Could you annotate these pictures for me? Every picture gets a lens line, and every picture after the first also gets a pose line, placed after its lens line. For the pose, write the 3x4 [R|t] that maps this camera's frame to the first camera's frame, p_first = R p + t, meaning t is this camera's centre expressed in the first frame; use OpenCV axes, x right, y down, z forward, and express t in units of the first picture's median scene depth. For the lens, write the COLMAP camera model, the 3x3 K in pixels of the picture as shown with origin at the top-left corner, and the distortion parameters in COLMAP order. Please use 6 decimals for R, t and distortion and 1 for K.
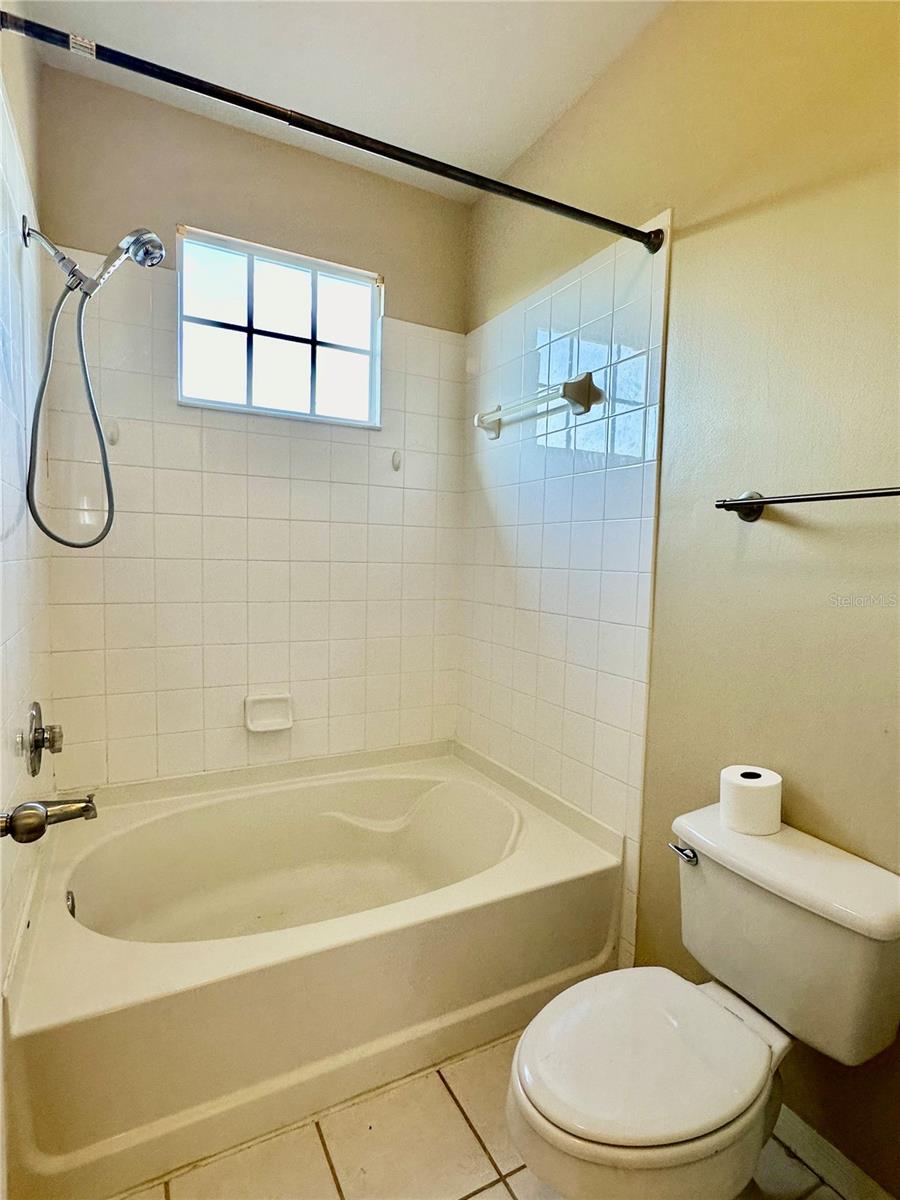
lens RADIAL K [[608.2, 0, 450.3], [0, 608.2, 603.9], [0, 0, 1]] dist [-0.002216, -0.001296]
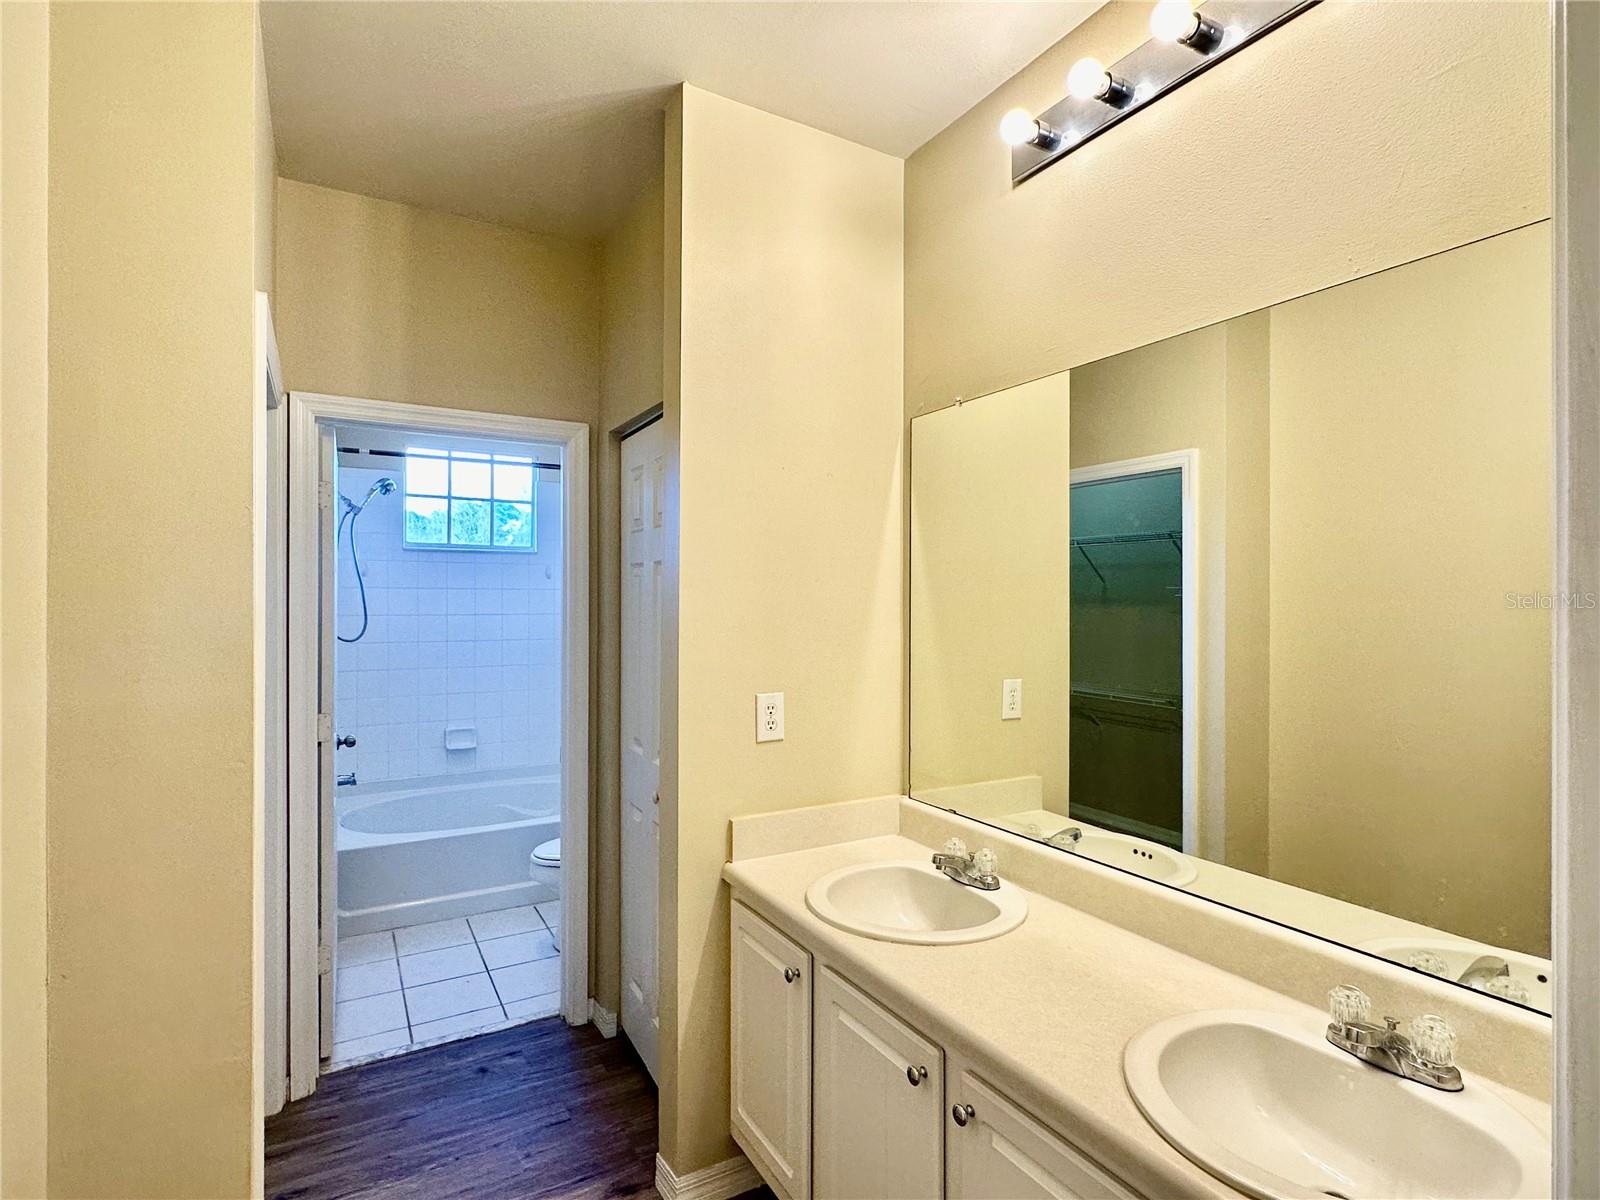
lens RADIAL K [[810.9, 0, 797.2], [0, 810.9, 594.3], [0, 0, 1]] dist [-0.002216, -0.001296]
pose [[0.999286, -0.023505, 0.029589, 0.535281], [0.025427, 0.997472, -0.066356, -0.033900], [-0.027954, 0.067061, 0.997357, -1.181918]]
